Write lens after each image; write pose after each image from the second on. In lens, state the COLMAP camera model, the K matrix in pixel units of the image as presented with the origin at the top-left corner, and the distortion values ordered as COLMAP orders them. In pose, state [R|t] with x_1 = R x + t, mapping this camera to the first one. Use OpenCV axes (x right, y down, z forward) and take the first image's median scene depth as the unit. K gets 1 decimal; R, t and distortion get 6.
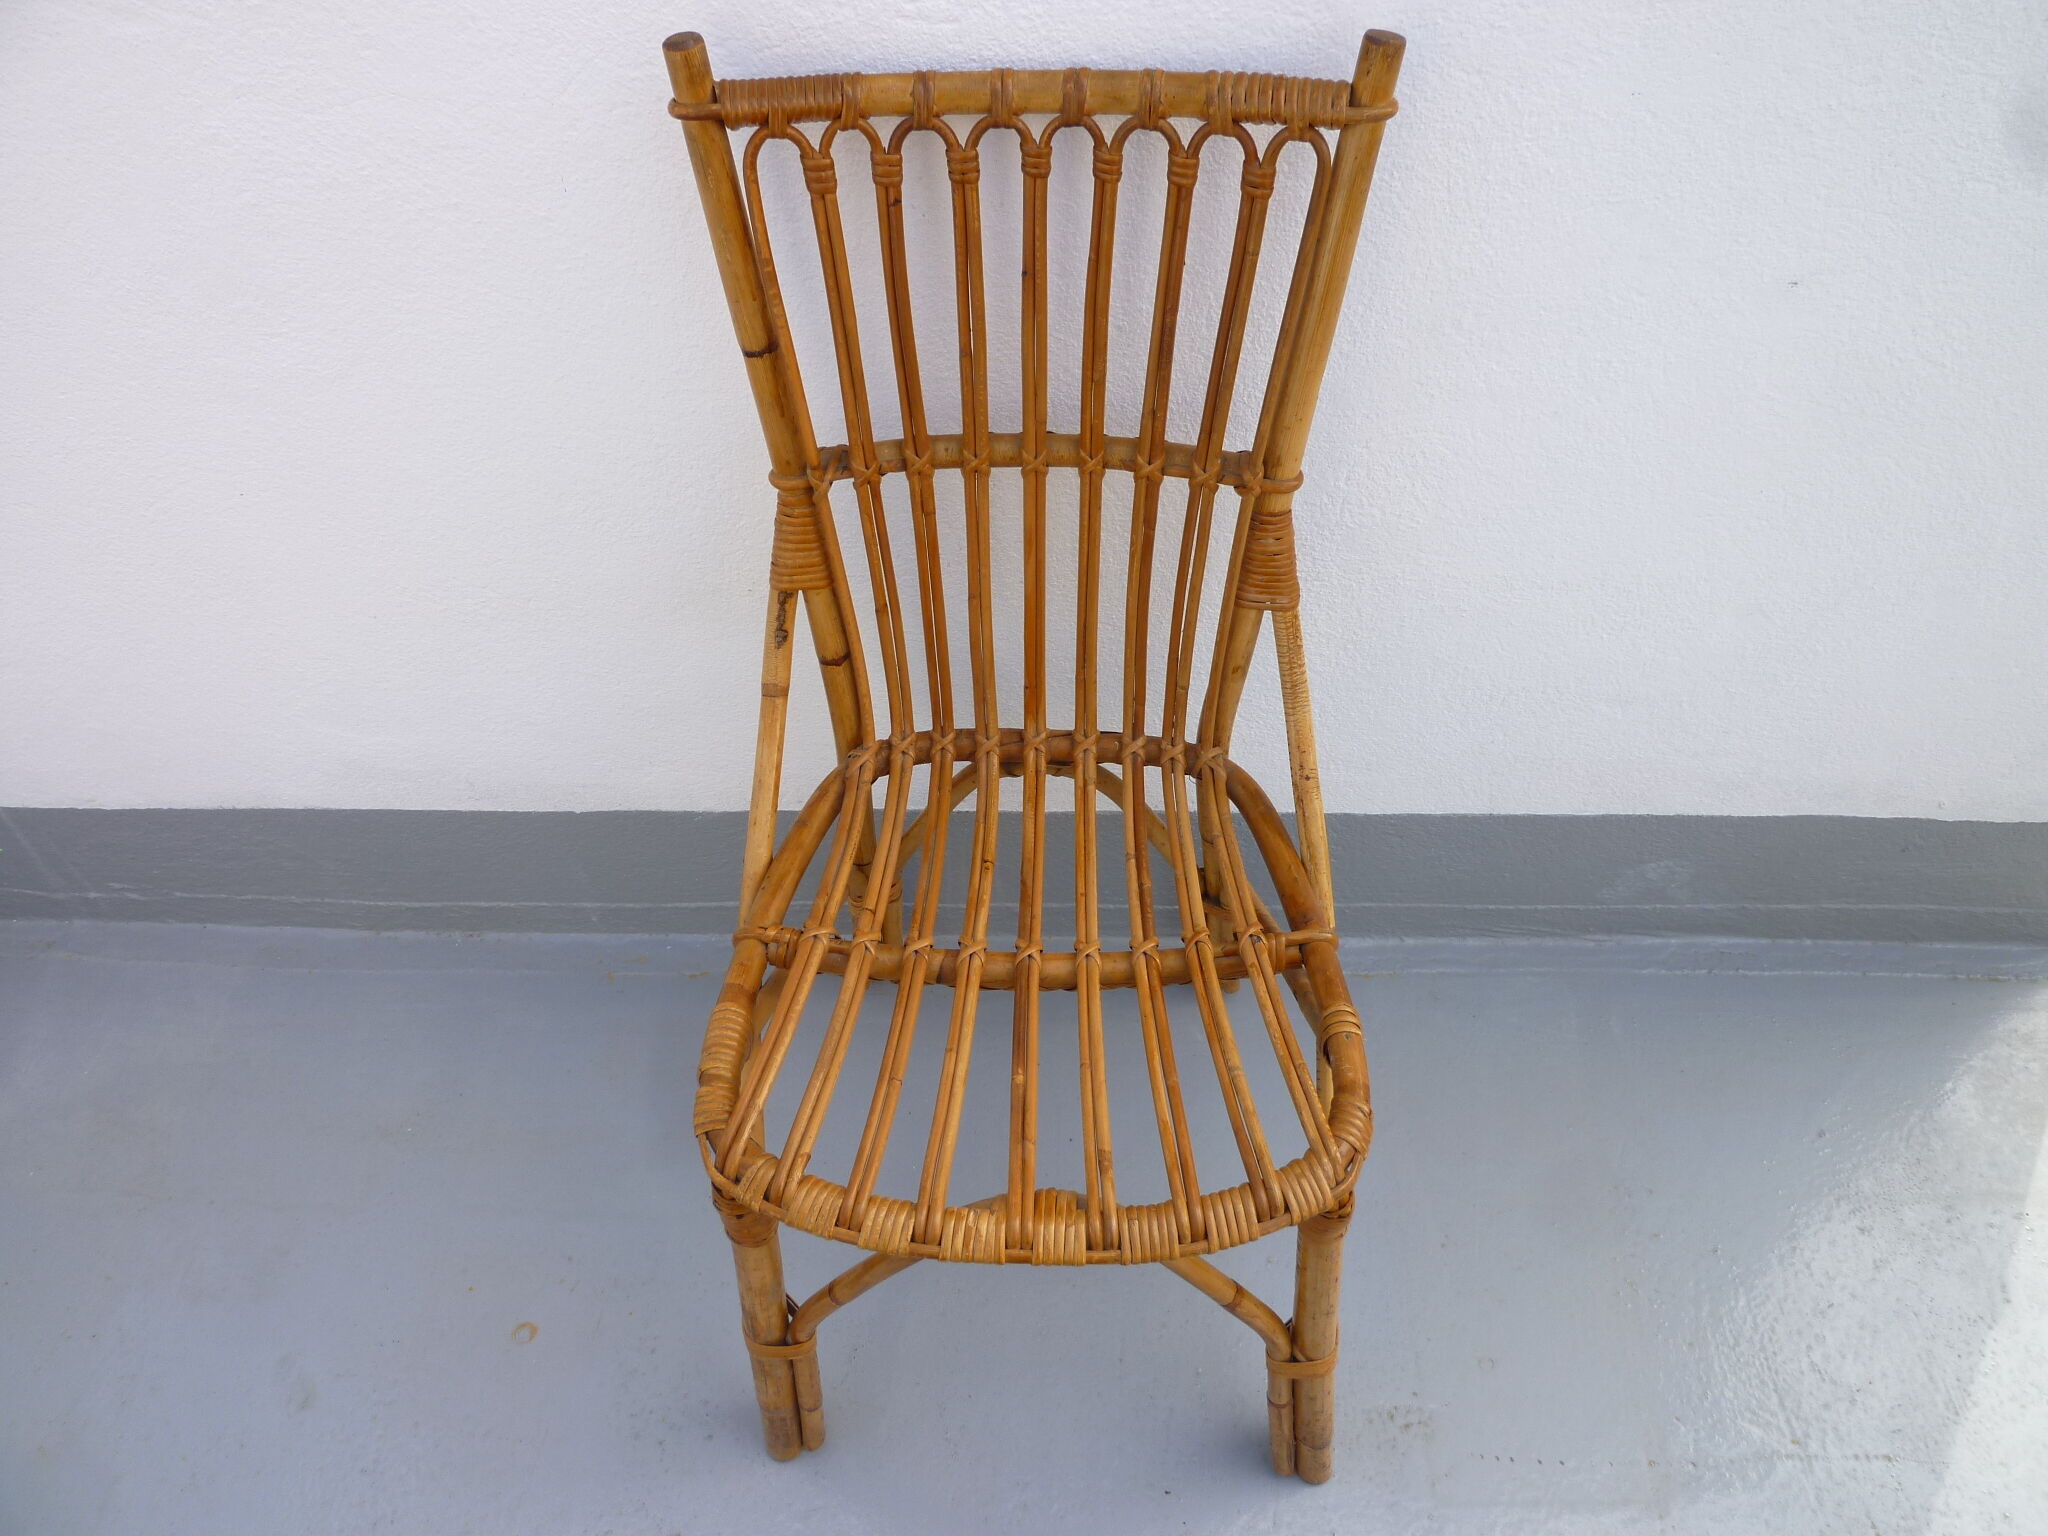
lens RADIAL K [[1527.6, 0, 1031.5], [0, 1527.6, 773.4], [0, 0, 1]] dist [-0.051750, 0.004330]
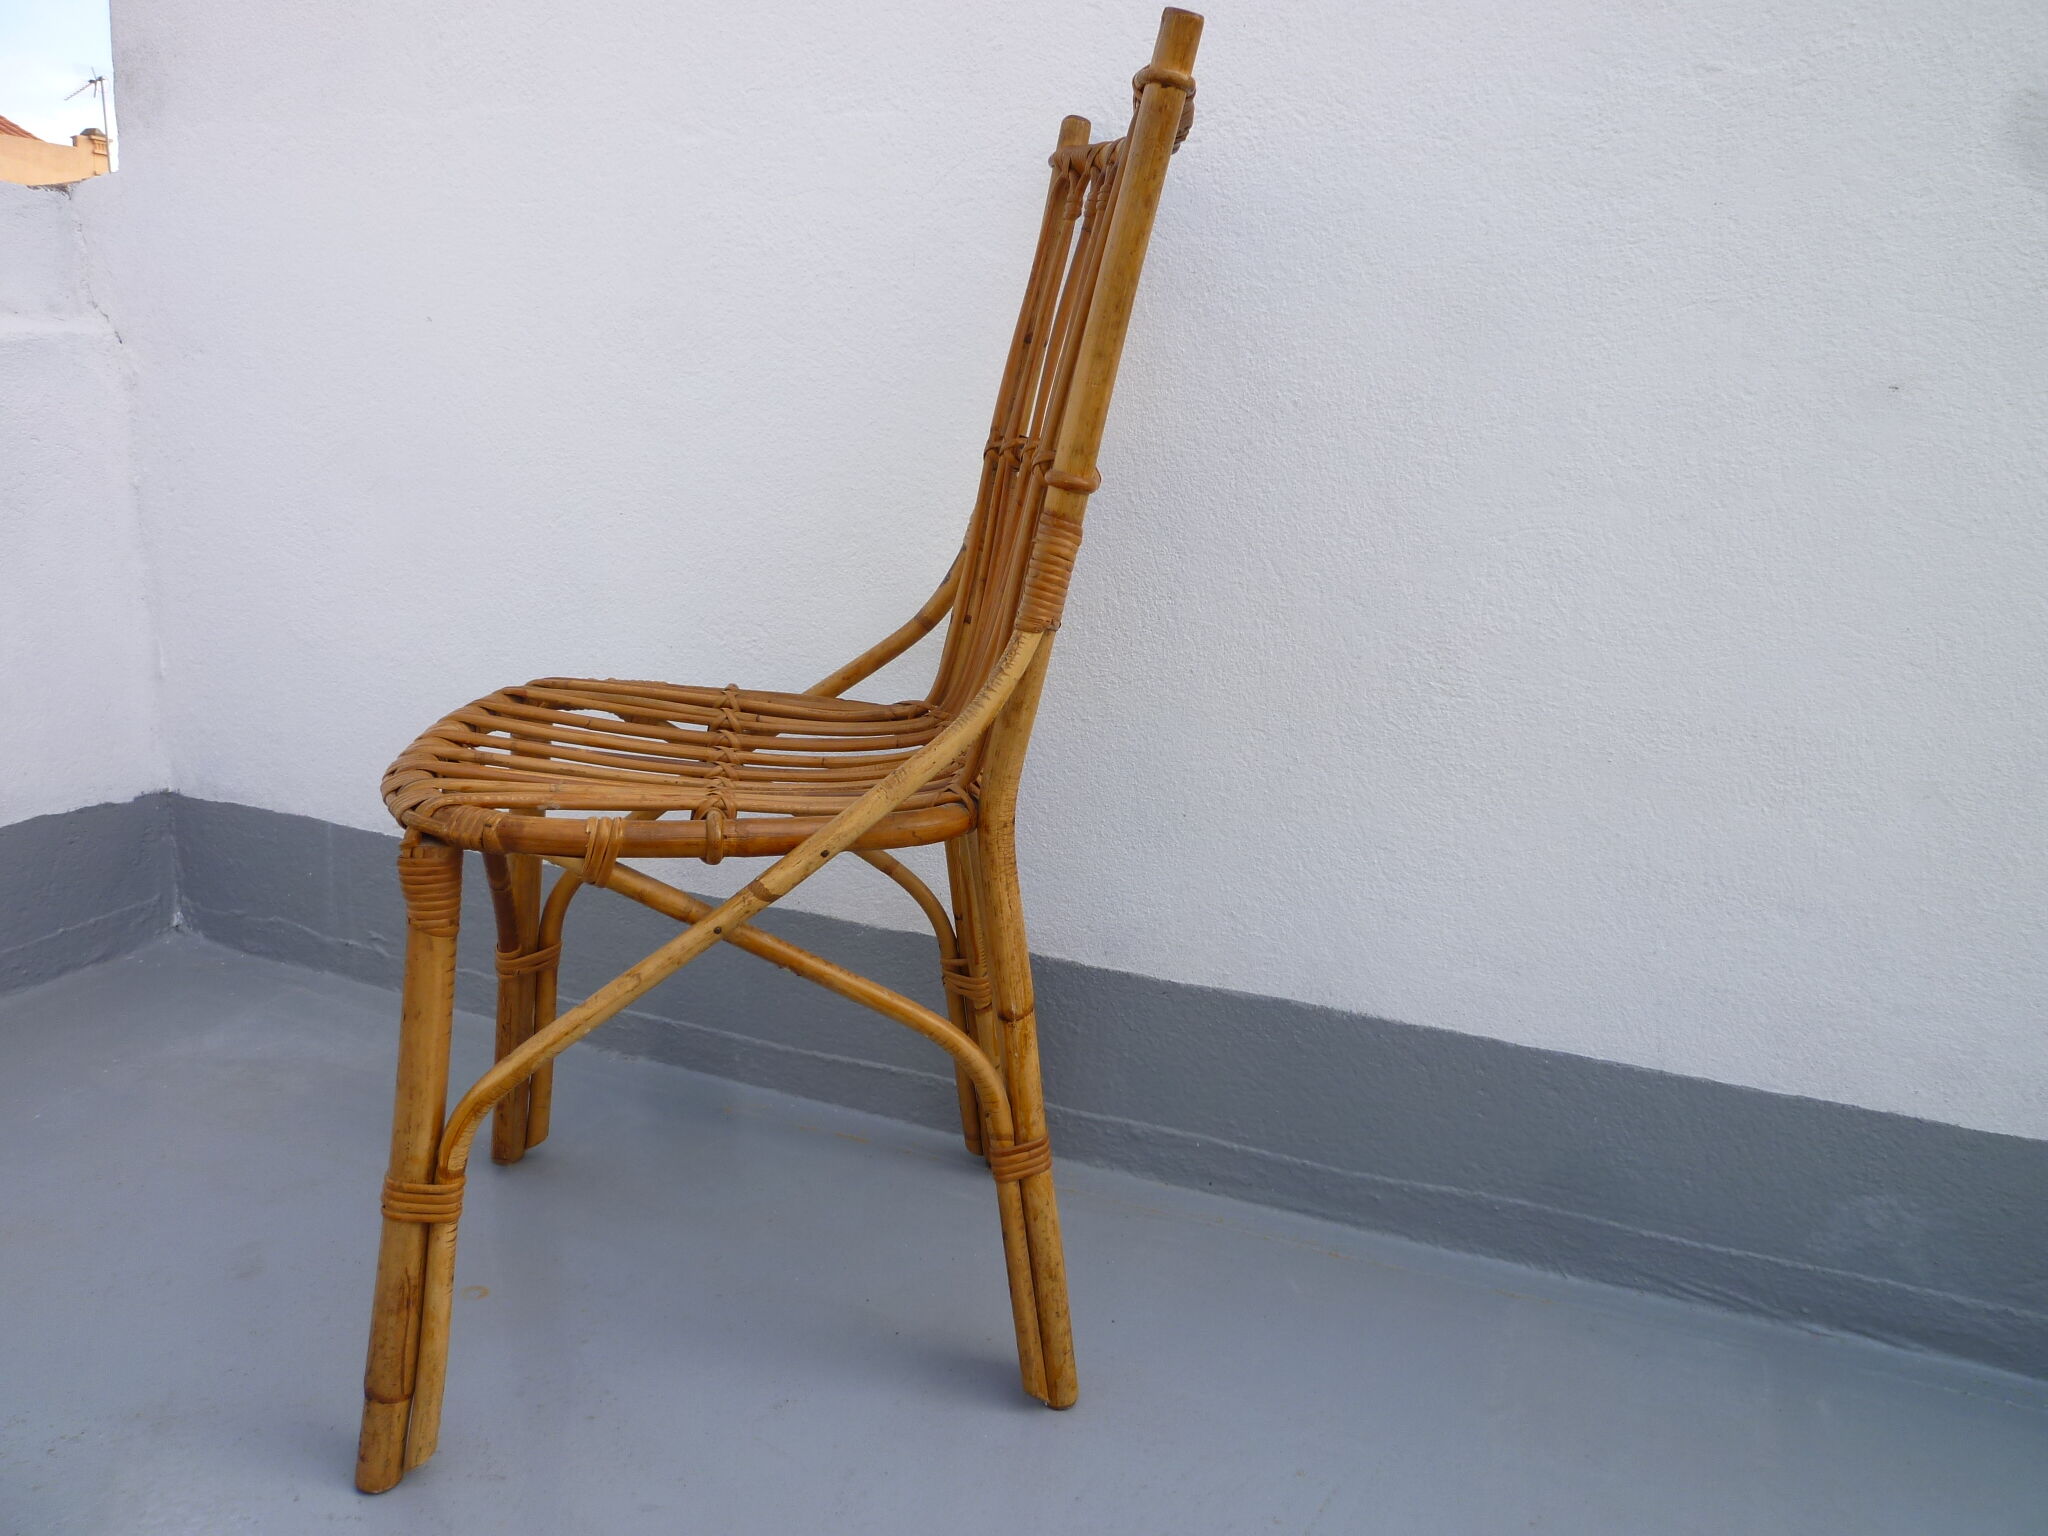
lens RADIAL K [[1527.6, 0, 1024.9], [0, 1527.6, 776.2], [0, 0, 1]] dist [-0.051750, 0.004330]
pose [[0.935931, 0.147247, -0.319924, 0.298087], [-0.308463, 0.781098, -0.542896, 0.692596], [0.169953, 0.606798, 0.776474, 0.199497]]
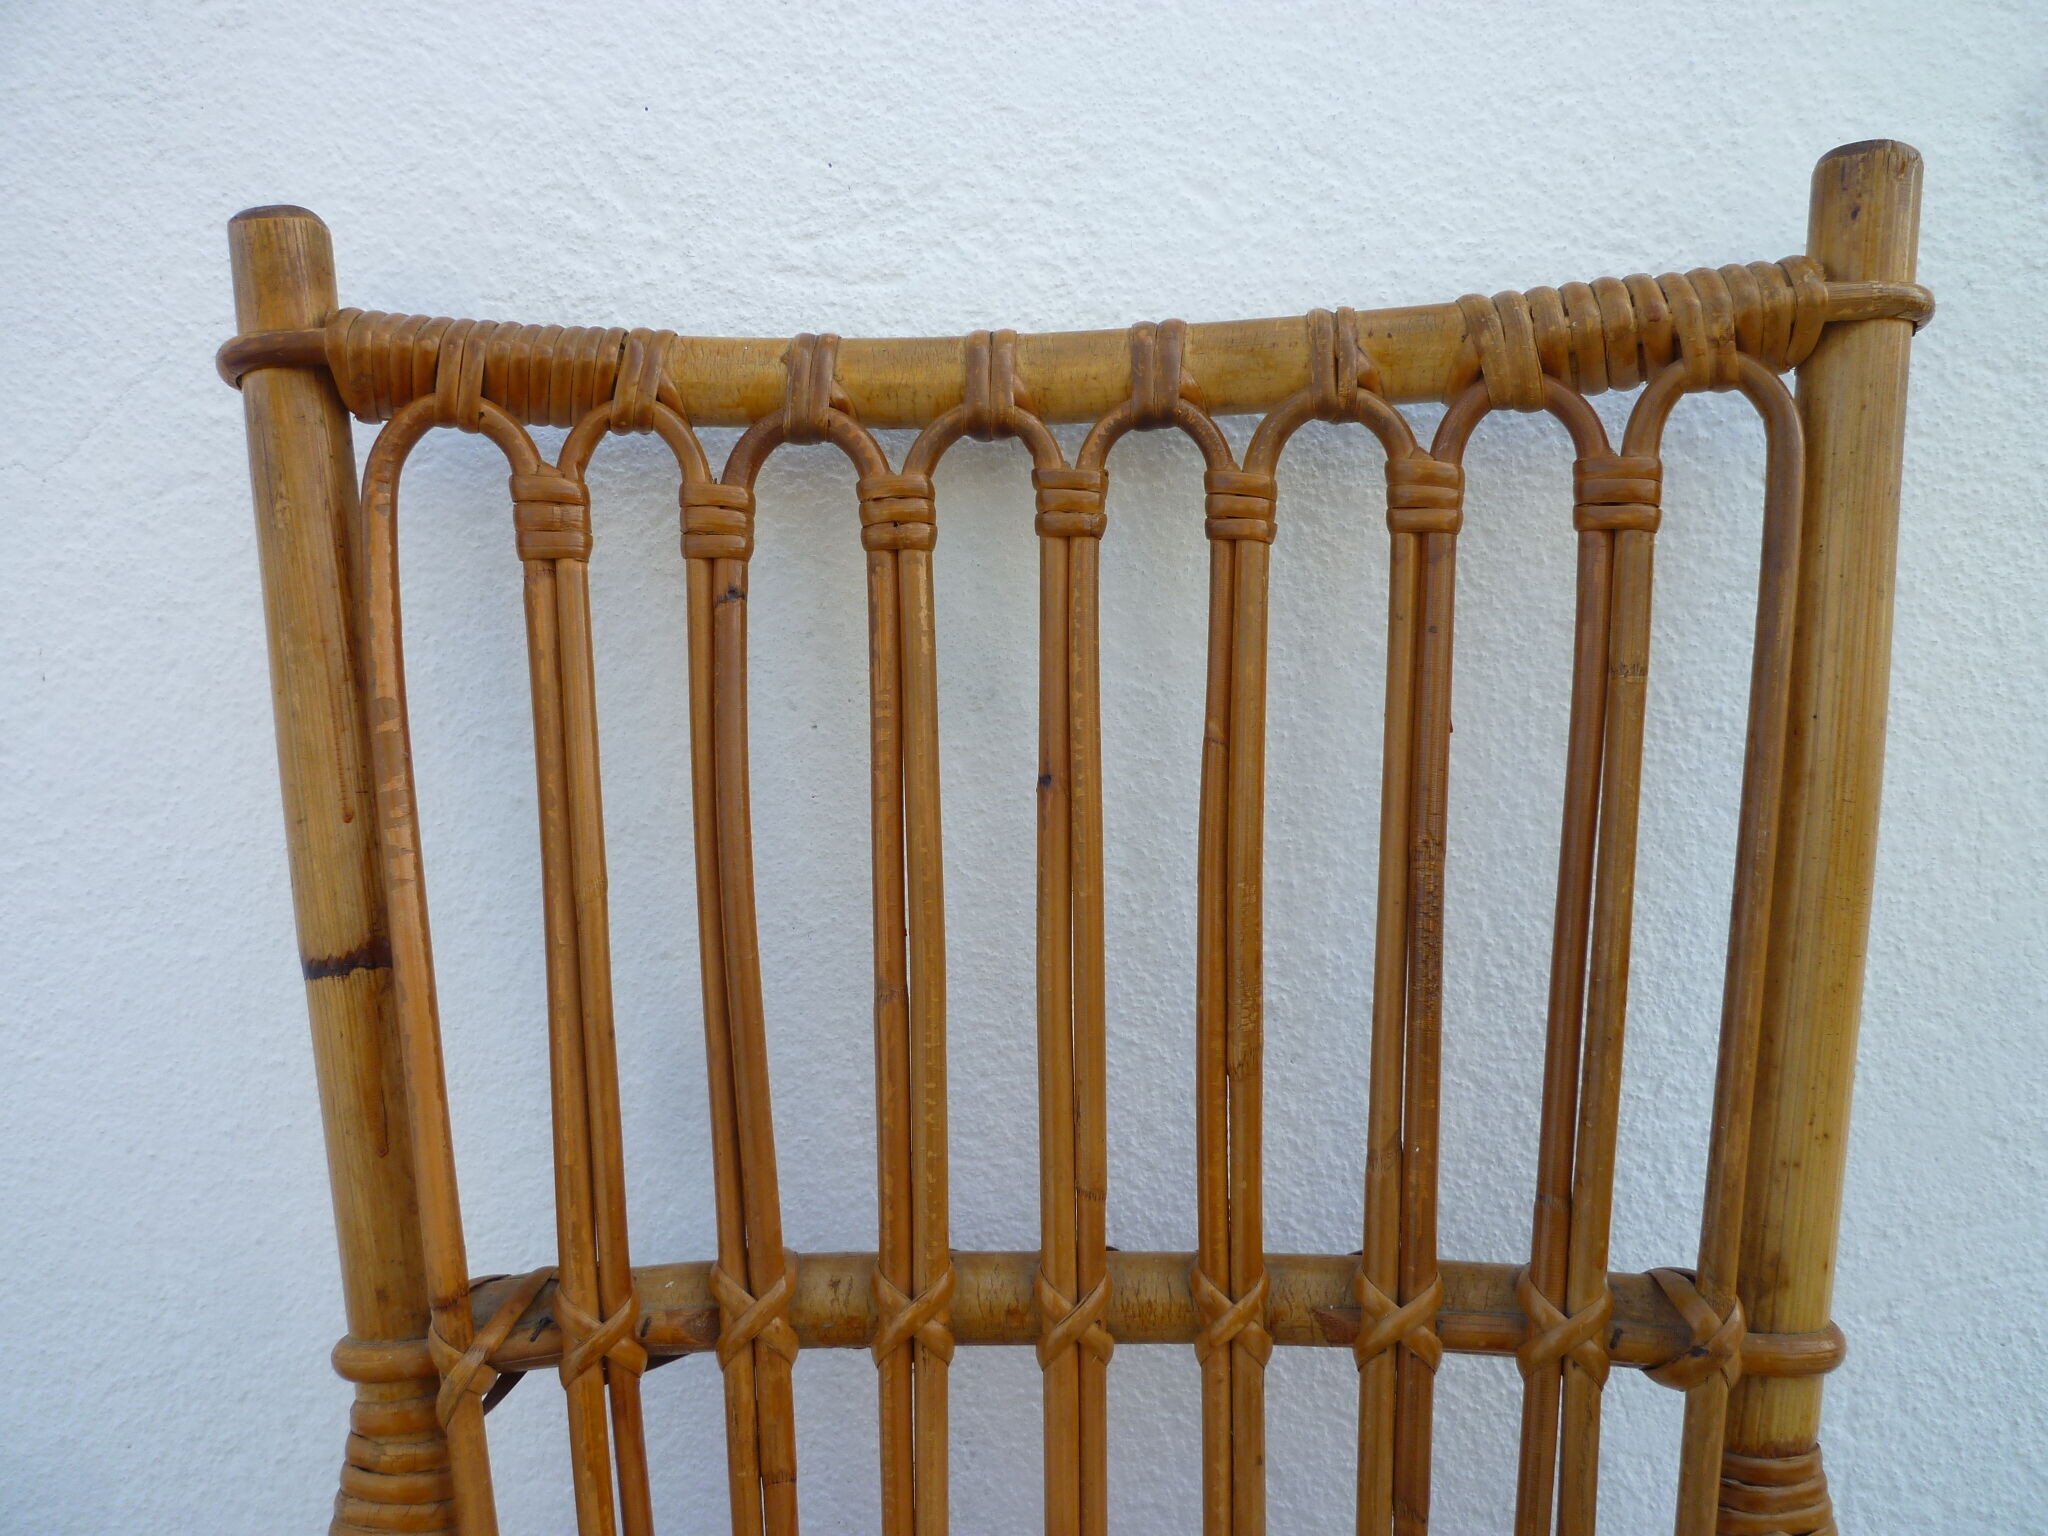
lens RADIAL K [[1527.6, 0, 1032.1], [0, 1527.6, 765.8], [0, 0, 1]] dist [-0.051750, 0.004330]
pose [[0.999914, -0.007686, -0.010648, -0.003413], [-0.001717, 0.727360, -0.686254, -0.053643], [0.013019, 0.686213, 0.727284, 0.663907]]
